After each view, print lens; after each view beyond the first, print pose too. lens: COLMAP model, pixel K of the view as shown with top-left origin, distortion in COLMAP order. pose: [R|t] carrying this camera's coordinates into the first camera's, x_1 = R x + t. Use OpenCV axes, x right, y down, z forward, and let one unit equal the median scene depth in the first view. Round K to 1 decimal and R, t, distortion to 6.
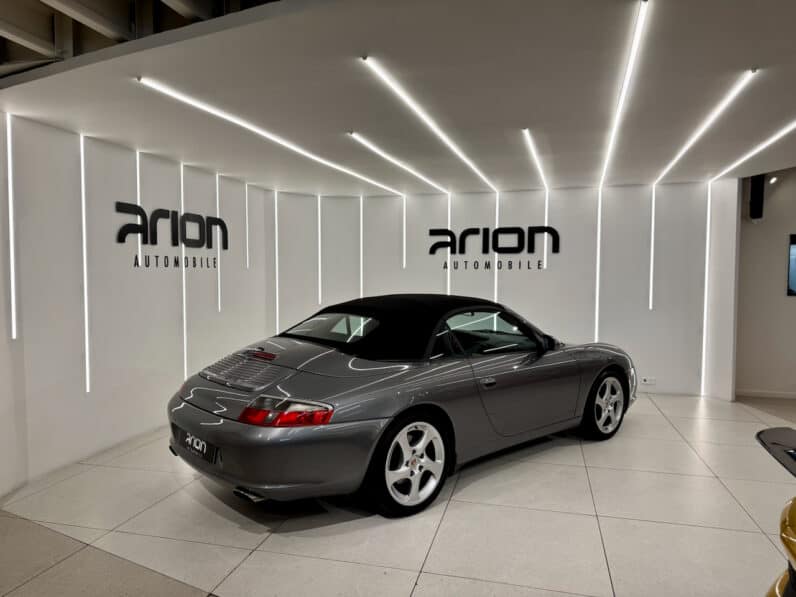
lens RADIAL K [[565.3, 0, 396.7], [0, 565.3, 300.2], [0, 0, 1]] dist [0.063295, -0.078789]
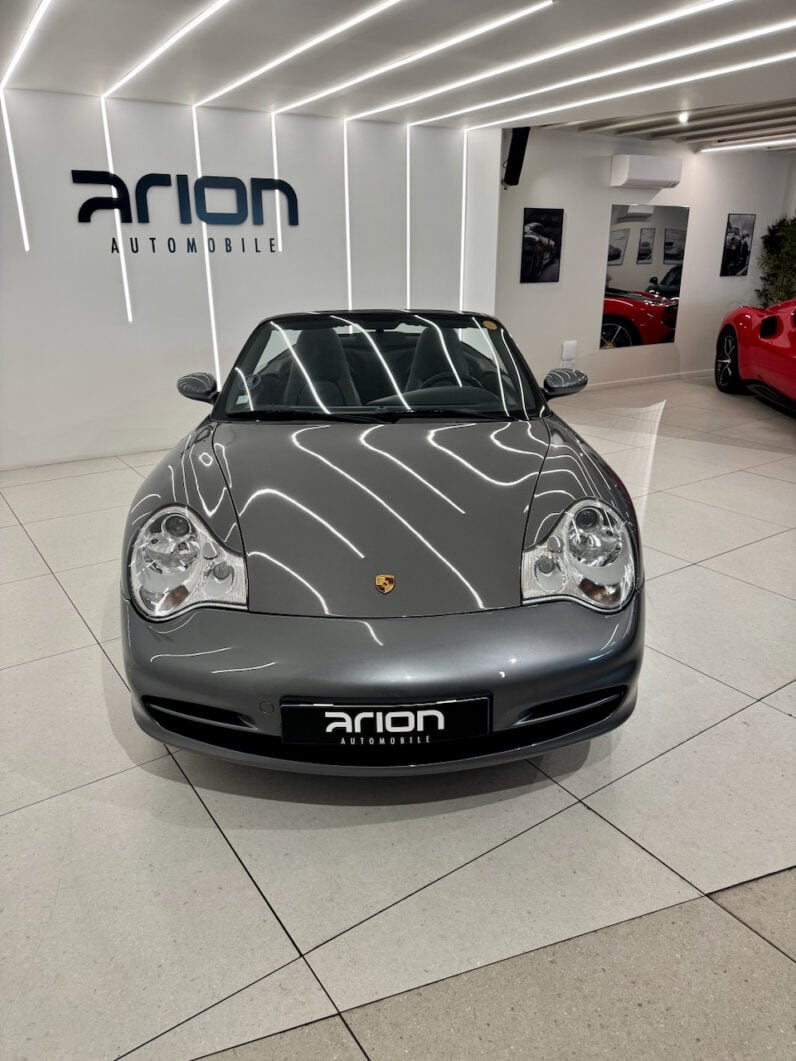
lens RADIAL K [[753.4, 0, 405.5], [0, 753.4, 526.9], [0, 0, 1]] dist [0.063295, -0.078789]
pose [[0.657076, -0.262239, 0.706741, -0.380461], [0.047457, 0.950071, 0.308405, -0.020775], [-0.752329, -0.169105, 0.636713, 0.336678]]
